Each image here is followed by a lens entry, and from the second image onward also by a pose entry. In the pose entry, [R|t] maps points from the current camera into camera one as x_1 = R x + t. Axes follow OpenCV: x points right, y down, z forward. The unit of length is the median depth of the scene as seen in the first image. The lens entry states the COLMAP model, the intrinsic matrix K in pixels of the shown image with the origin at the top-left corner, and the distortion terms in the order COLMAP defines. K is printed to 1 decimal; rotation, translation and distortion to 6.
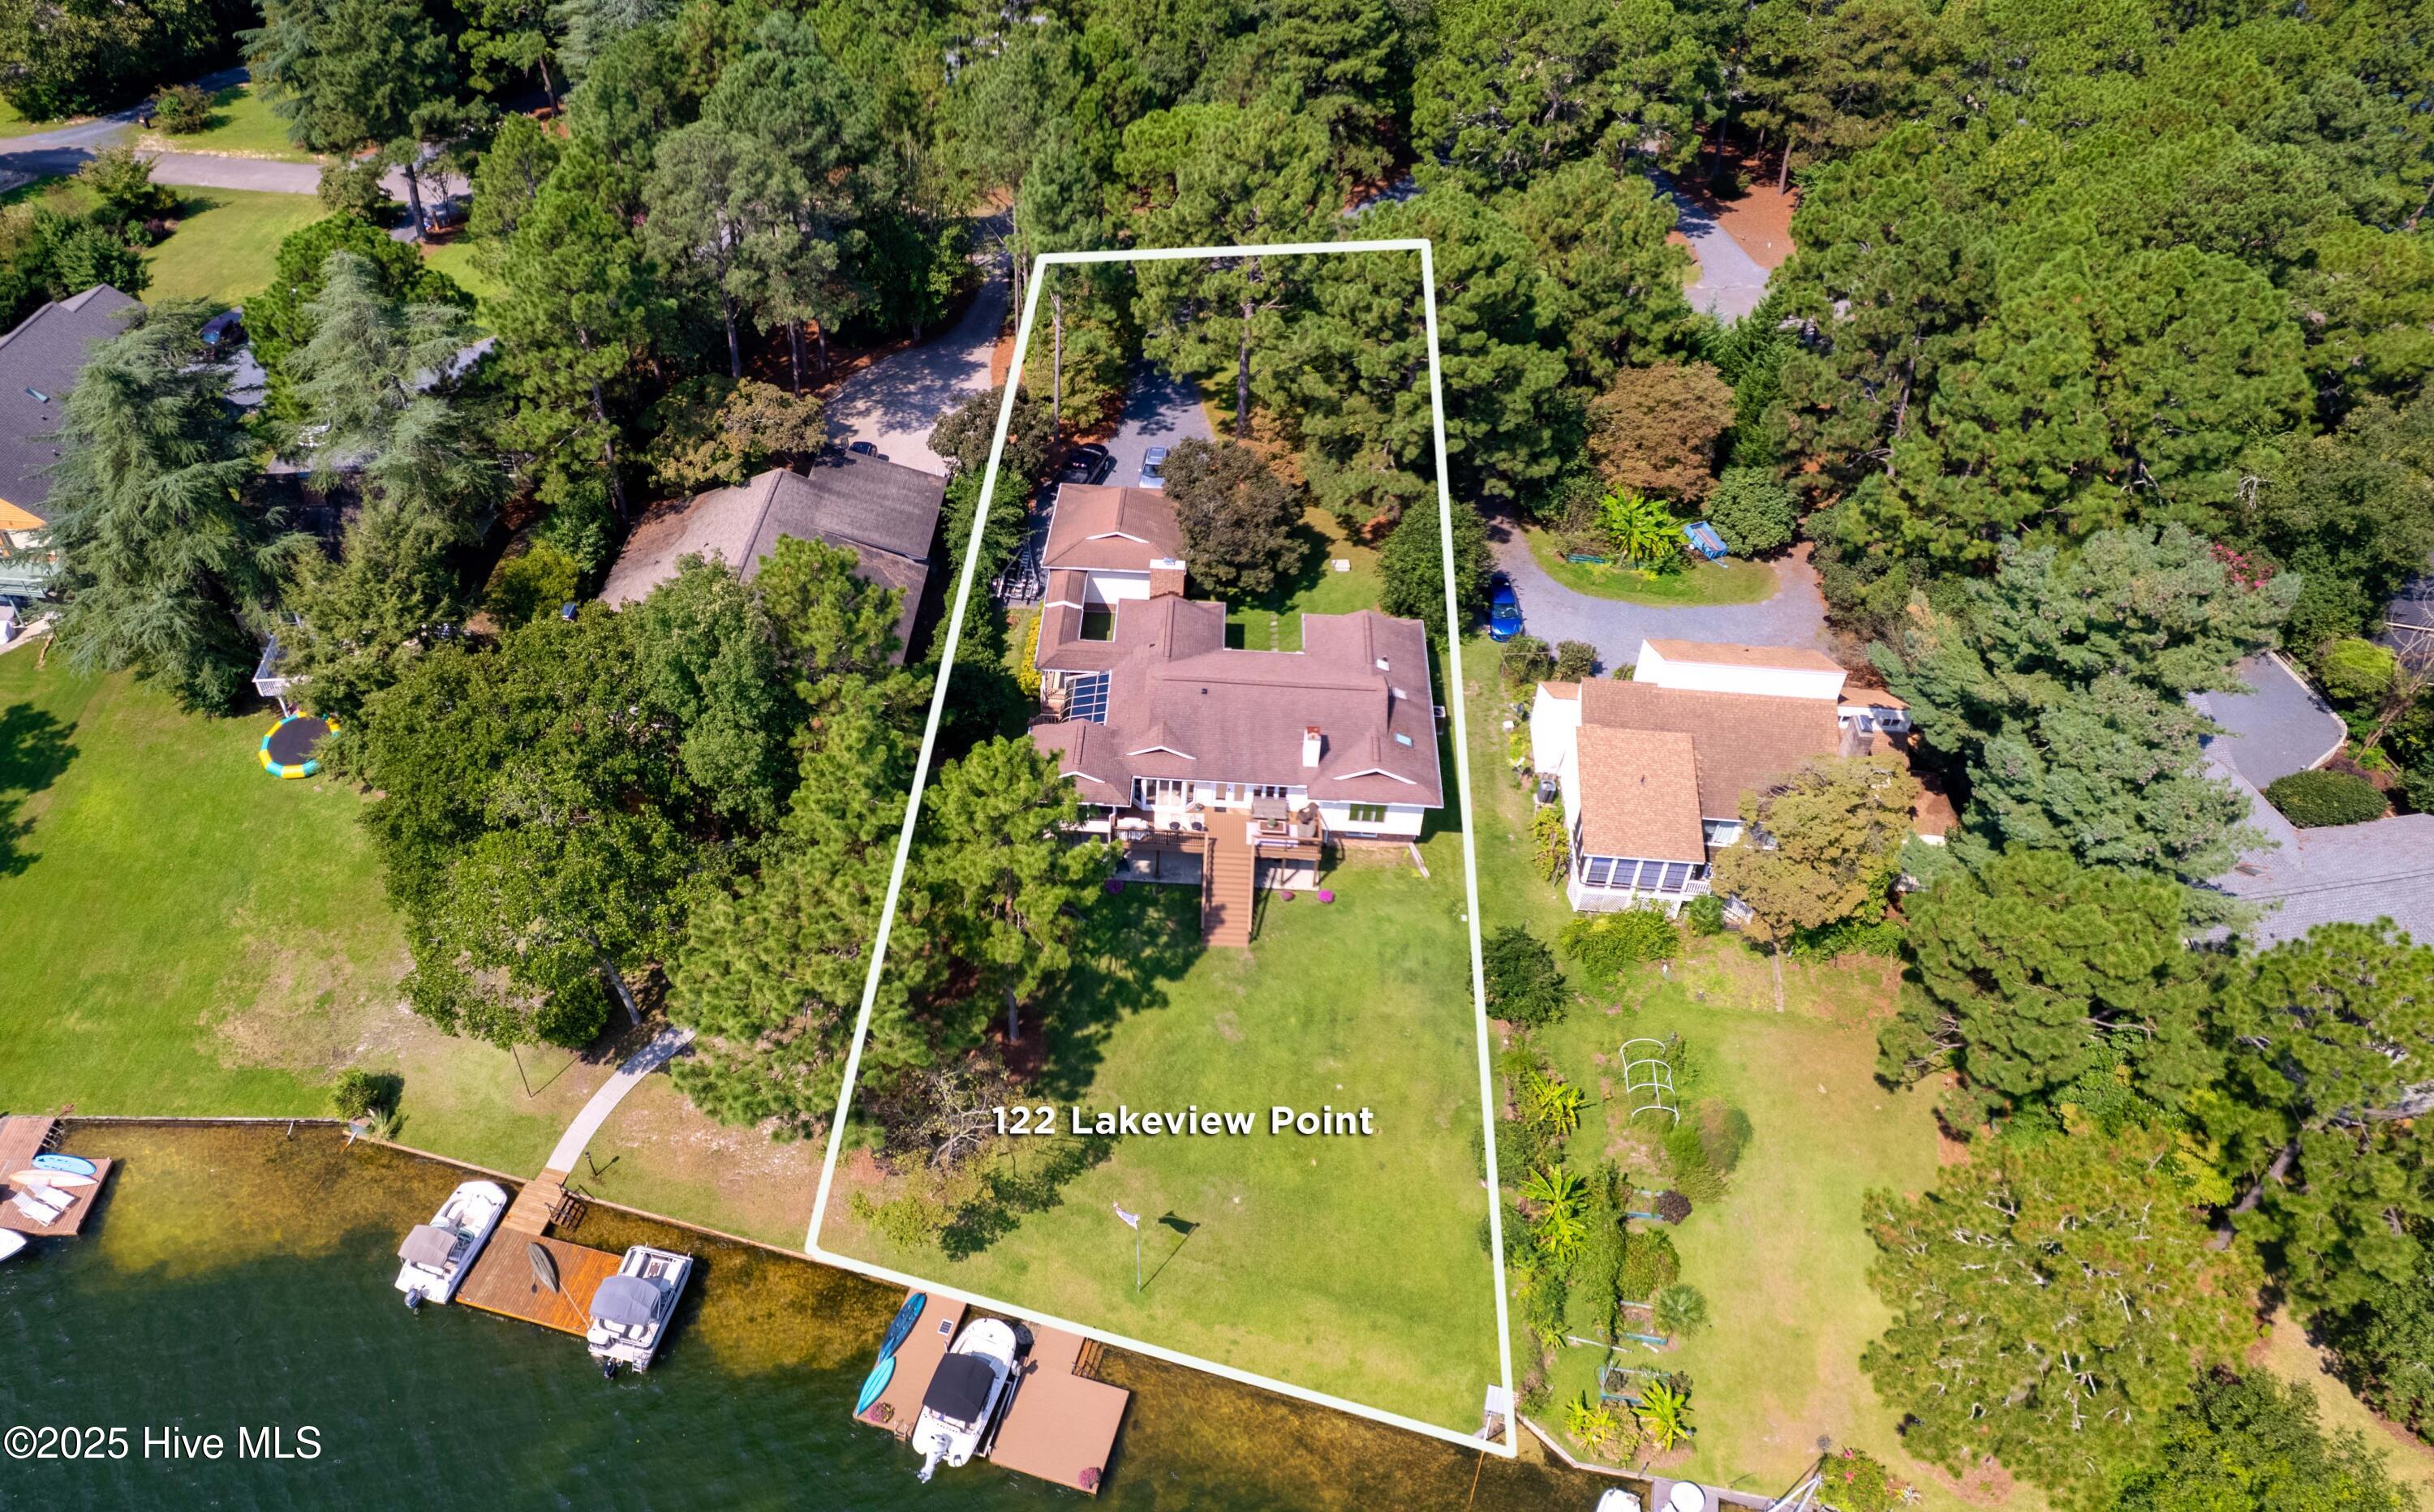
lens RADIAL K [[1731.8, 0, 1096.3], [0, 1731.8, 750.2], [0, 0, 1]] dist [-0.095722, 0.091457]
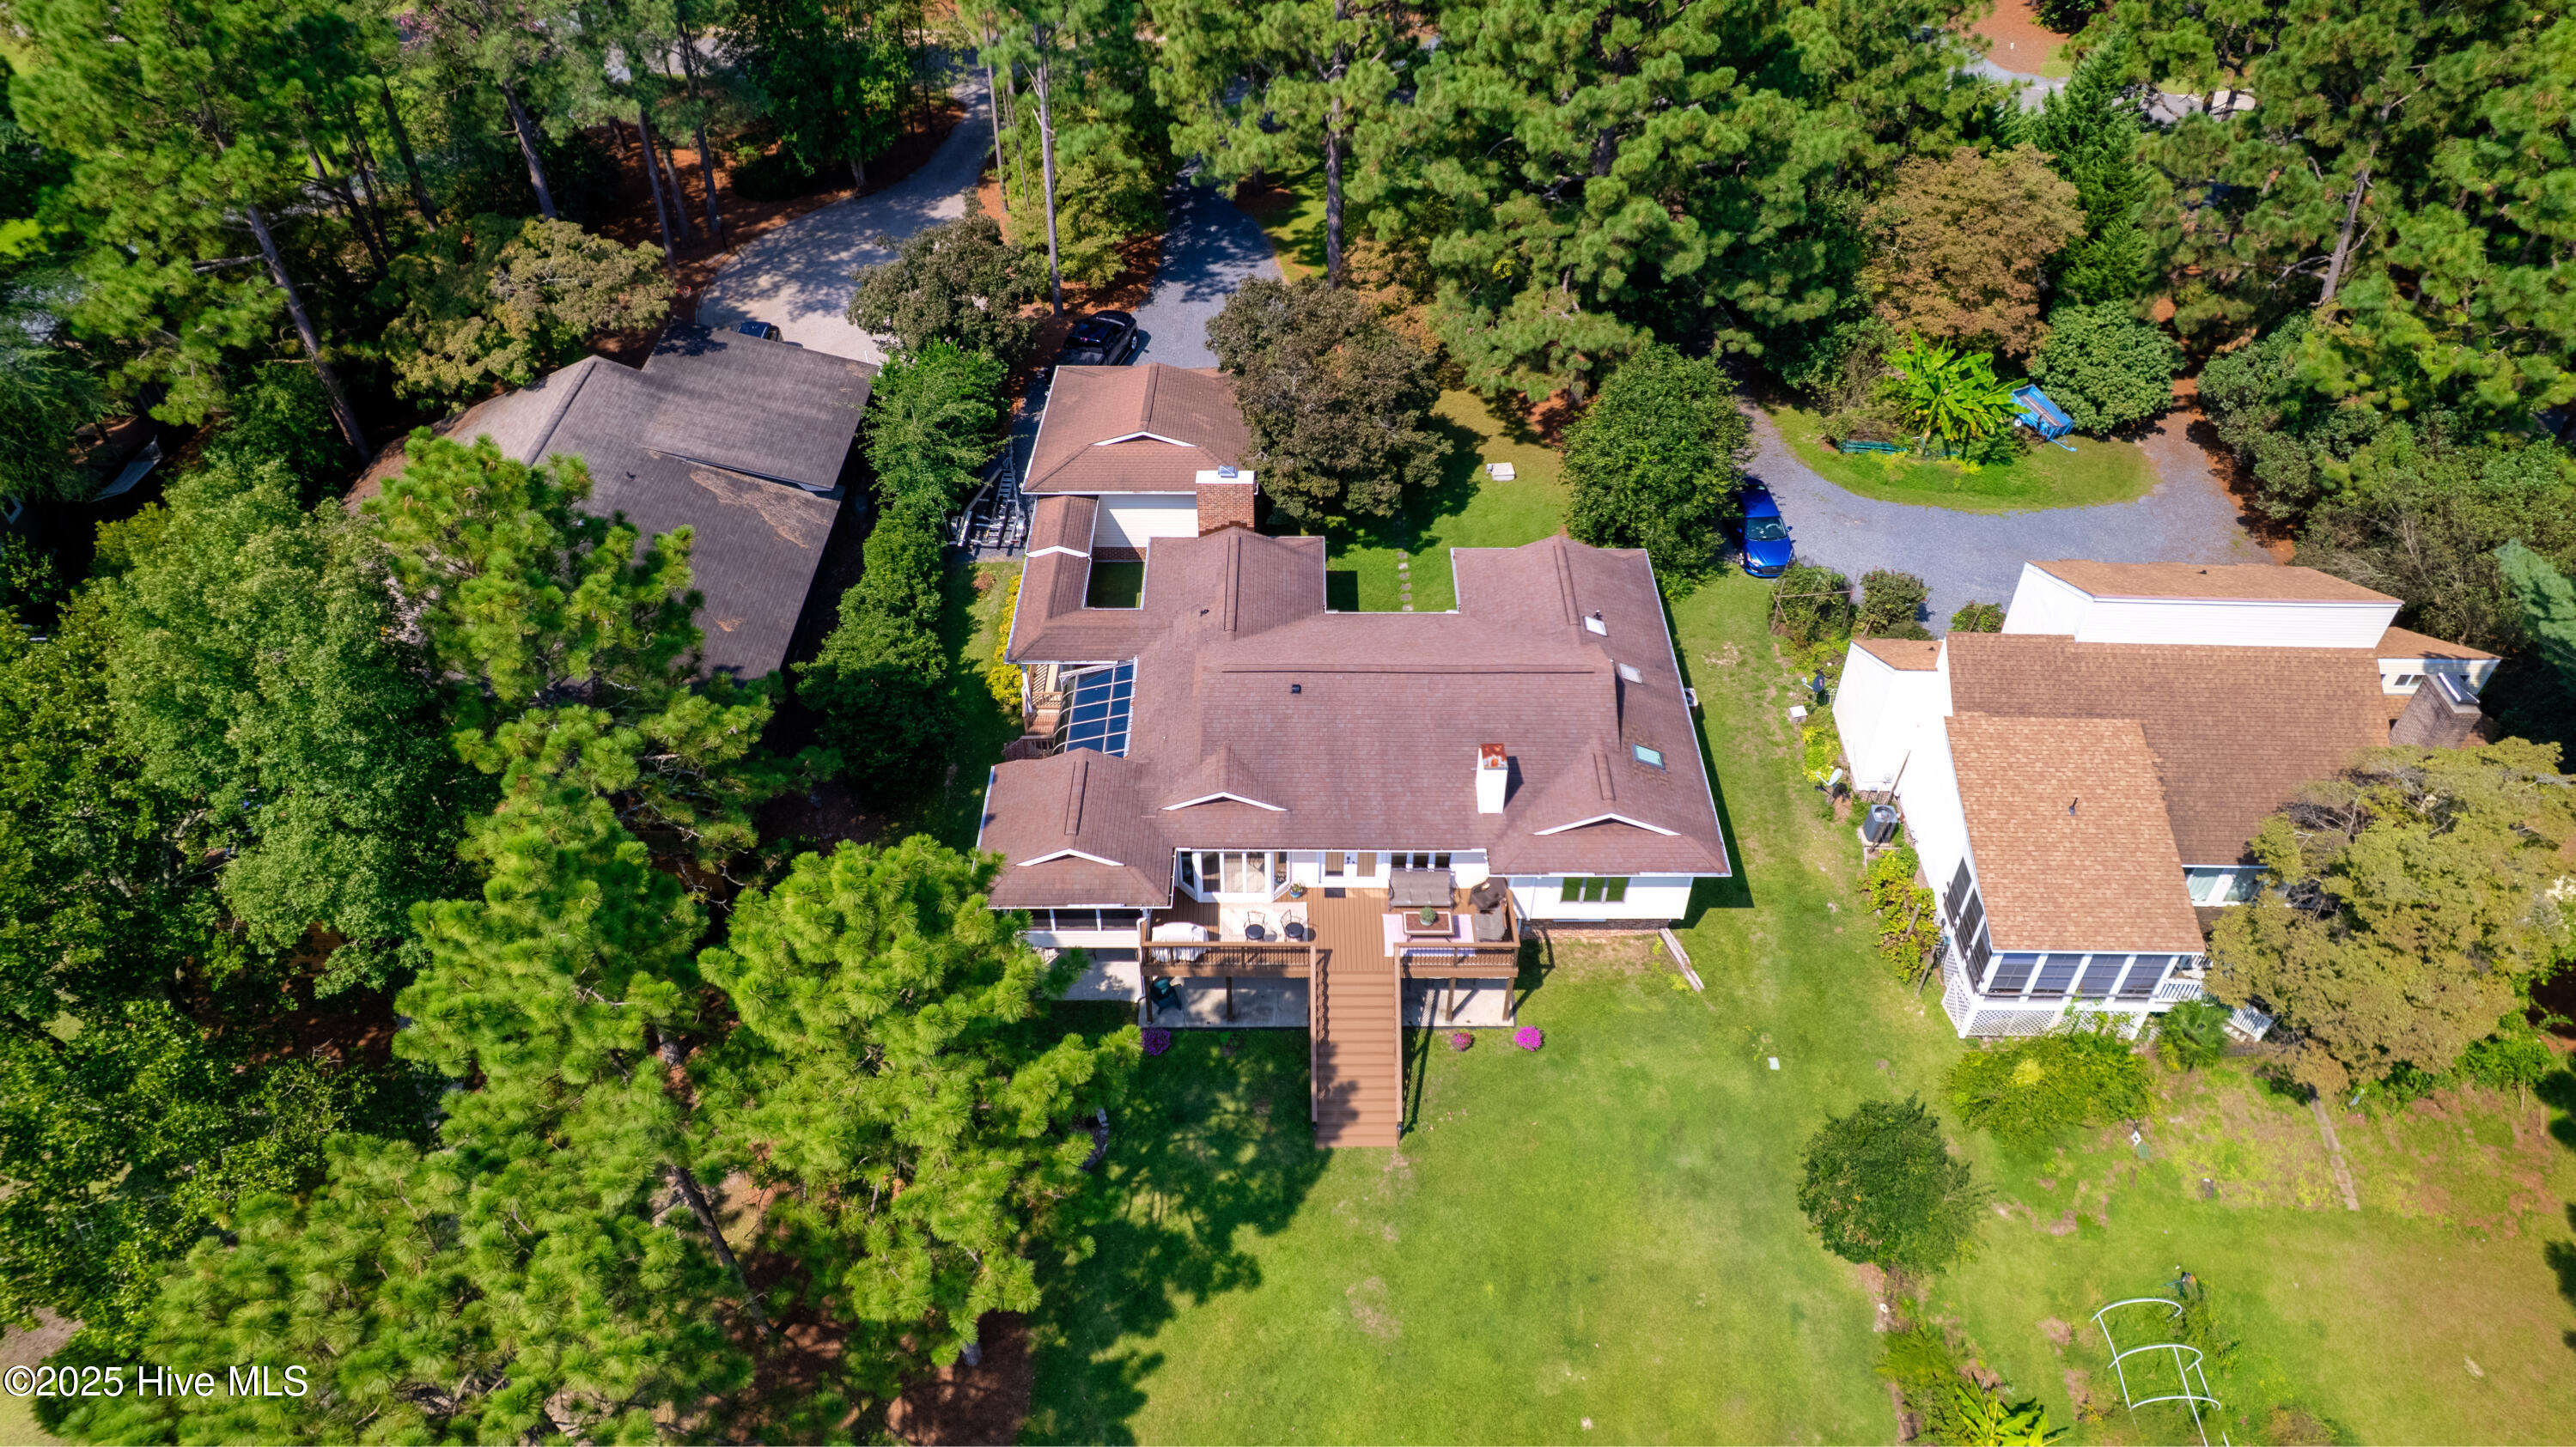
lens RADIAL K [[1727.8, 0, 1310.9], [0, 1727.8, 733.8], [0, 0, 1]] dist [-0.115799, 0.114292]
pose [[0.996598, -0.054739, 0.061606, 0.028465], [0.054064, 0.998458, 0.012573, -0.023677], [-0.062199, -0.009200, 0.998021, 0.392034]]
